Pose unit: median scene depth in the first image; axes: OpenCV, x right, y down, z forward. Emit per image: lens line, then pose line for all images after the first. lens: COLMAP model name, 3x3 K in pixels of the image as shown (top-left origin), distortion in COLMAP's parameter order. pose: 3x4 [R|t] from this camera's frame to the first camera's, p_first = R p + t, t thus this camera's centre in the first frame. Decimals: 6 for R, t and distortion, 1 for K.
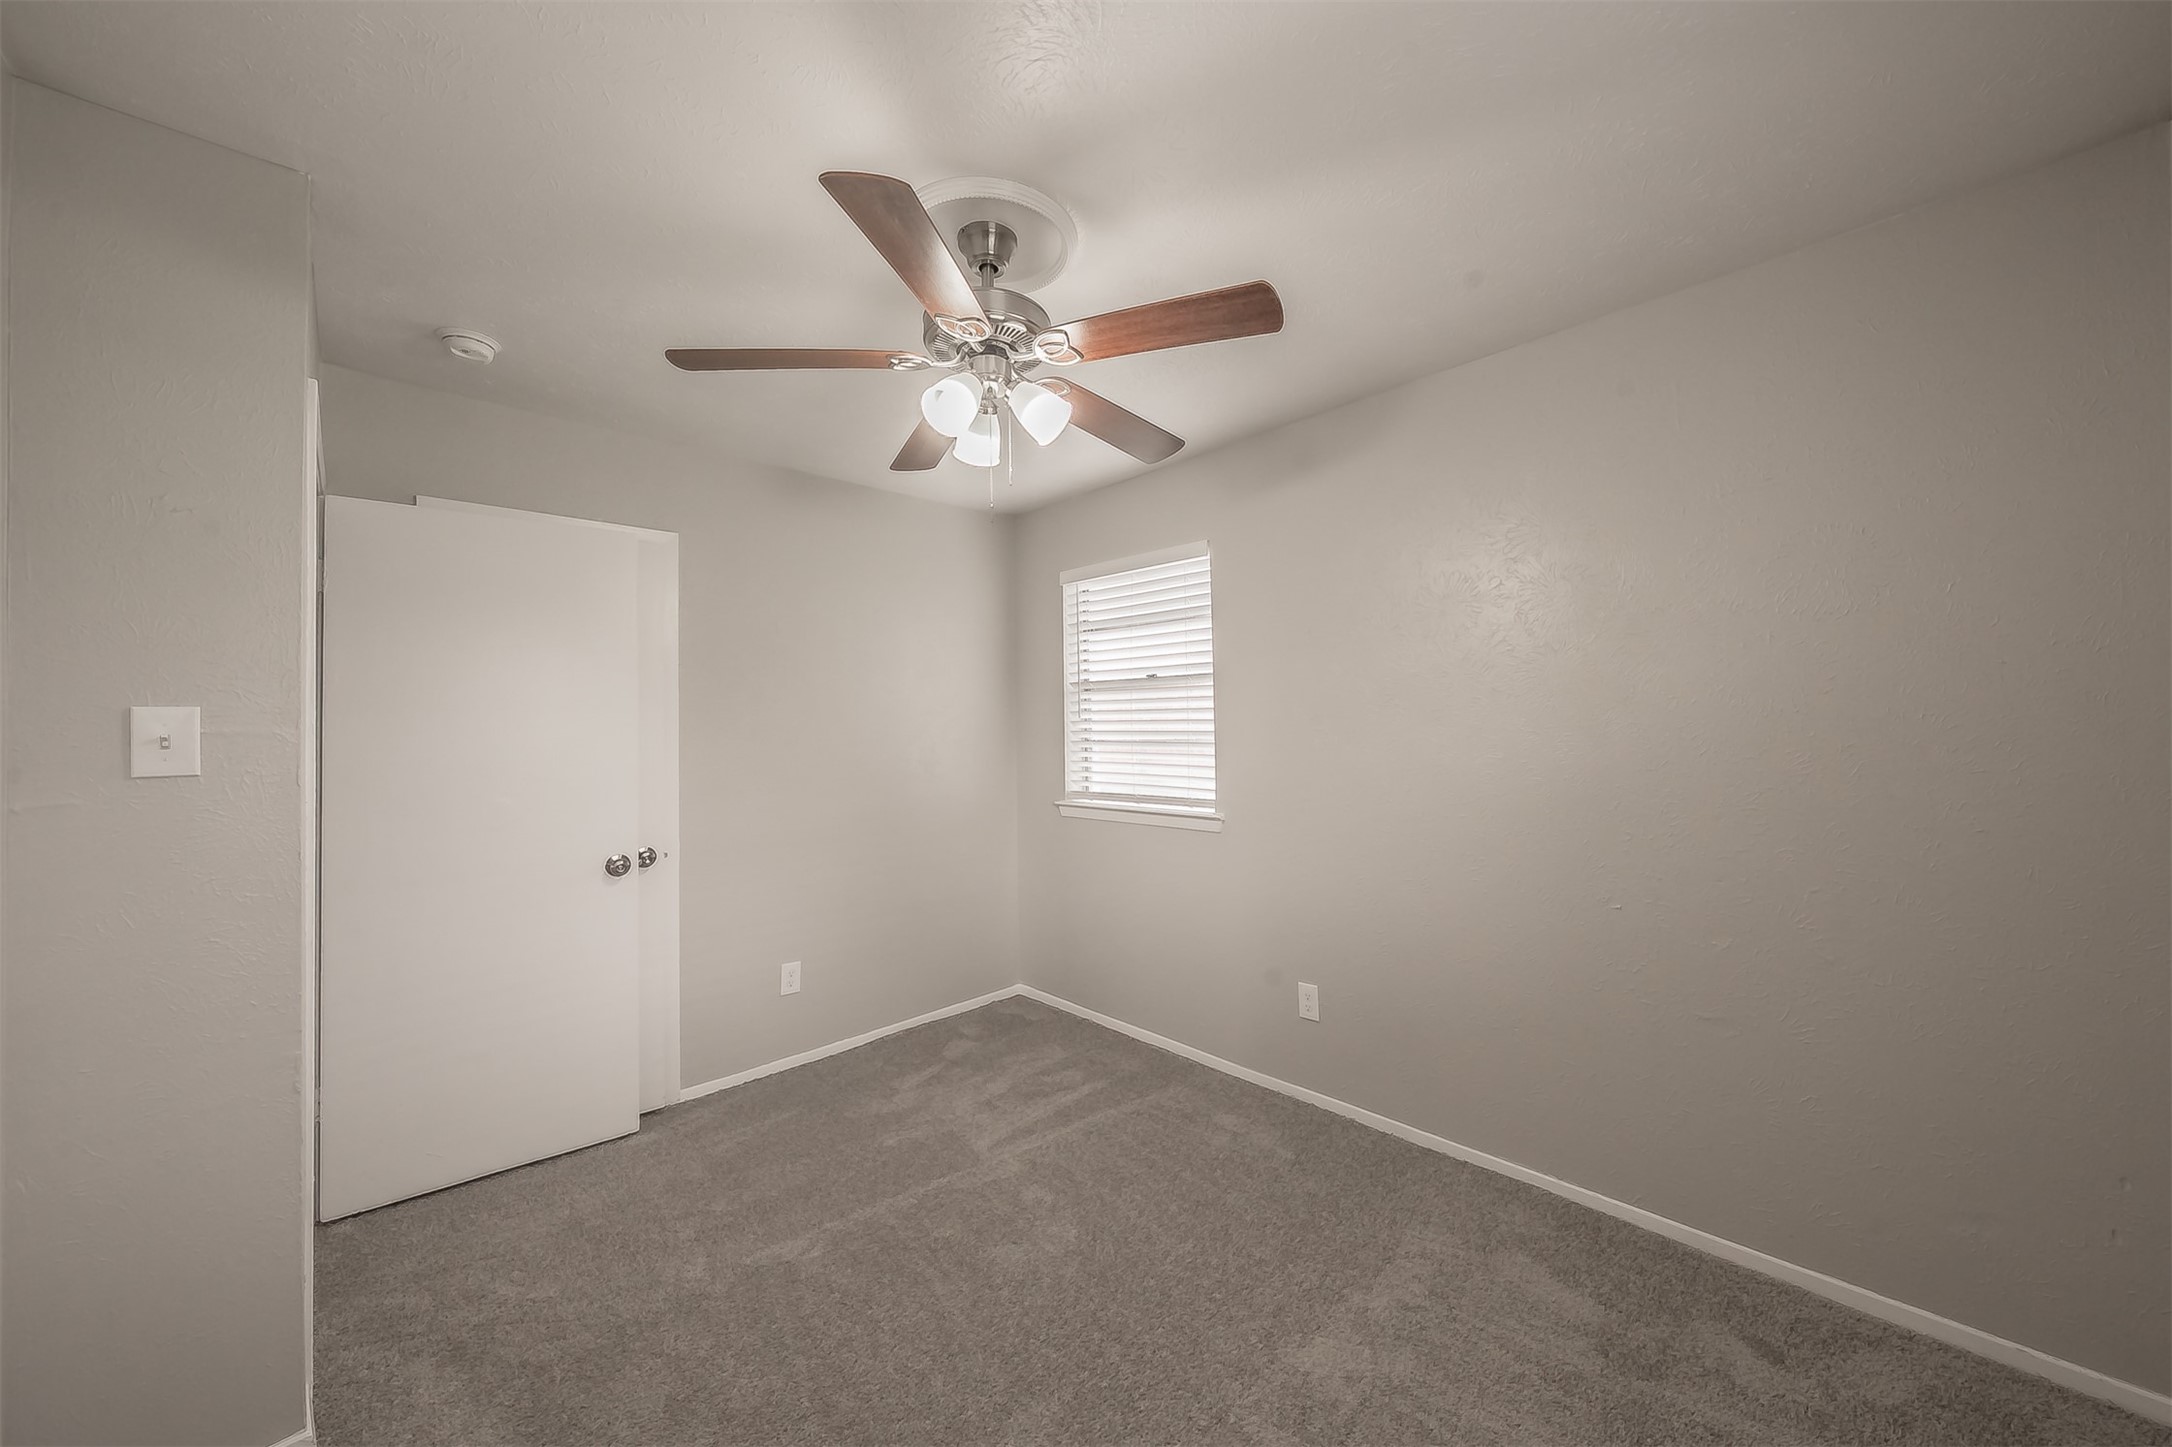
lens RADIAL K [[761.8, 0, 1086.0], [0, 761.8, 723.5], [0, 0, 1]] dist [0.001772, 0.000007]
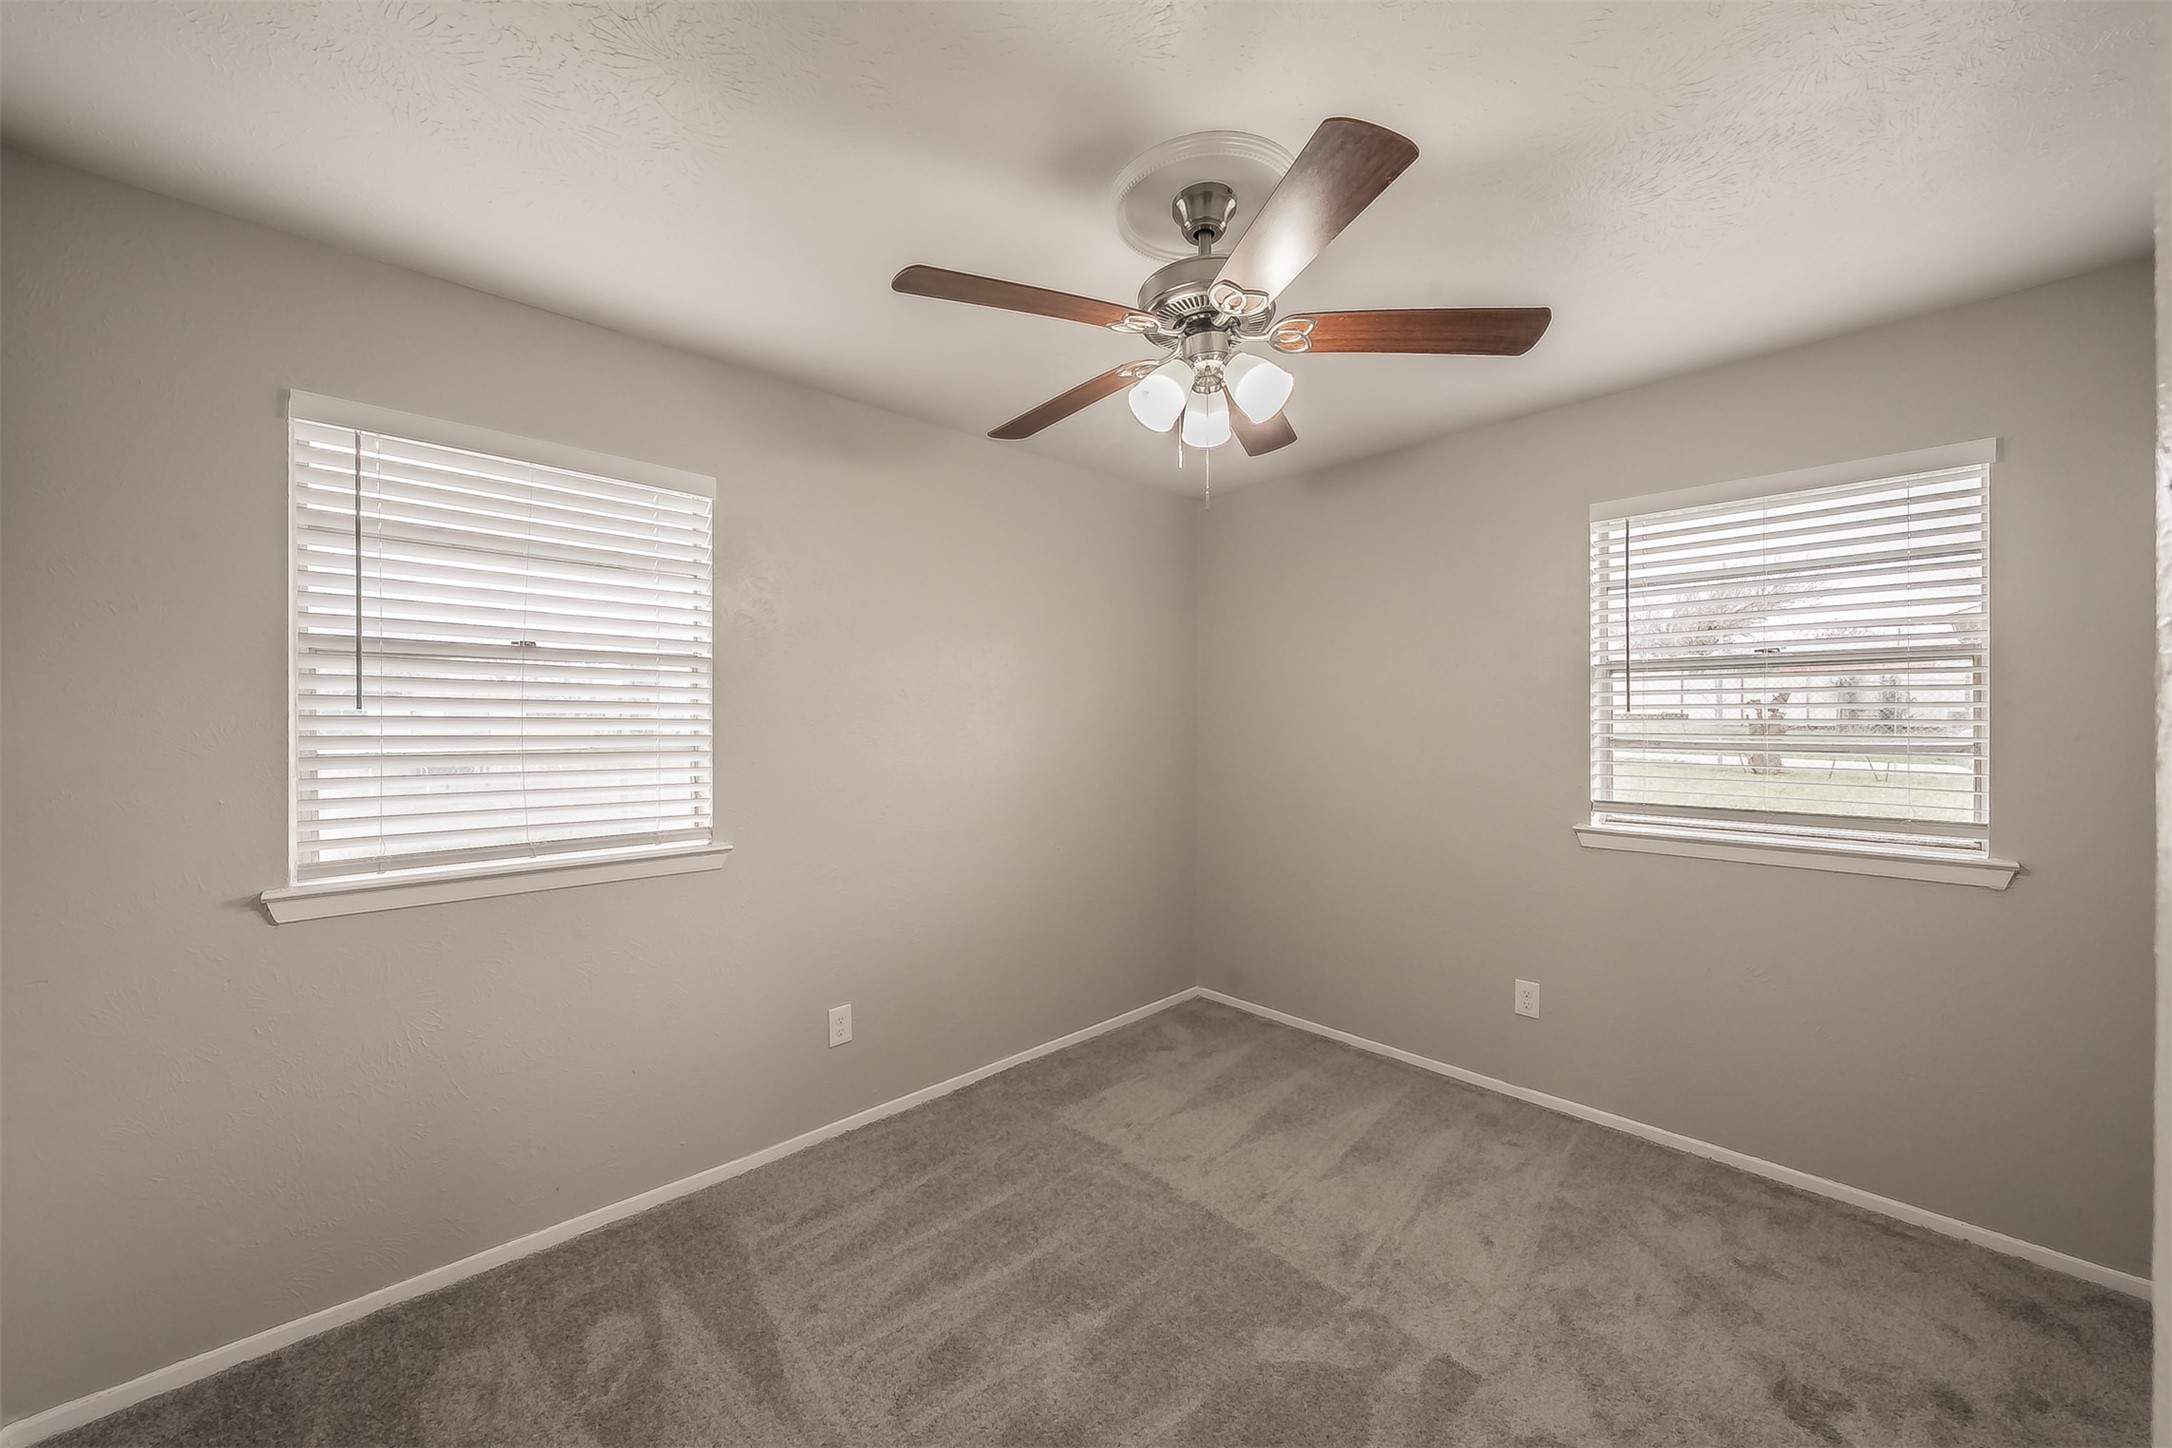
lens RADIAL K [[780.0, 0, 1089.0], [0, 780.0, 731.0], [0, 0, 1]] dist [0.000306, -0.000022]
pose [[0.016845, 0.003928, 0.999850, -0.592239], [-0.001630, 0.999991, -0.003901, 0.008663], [-0.999857, -0.001564, 0.016851, 0.616480]]
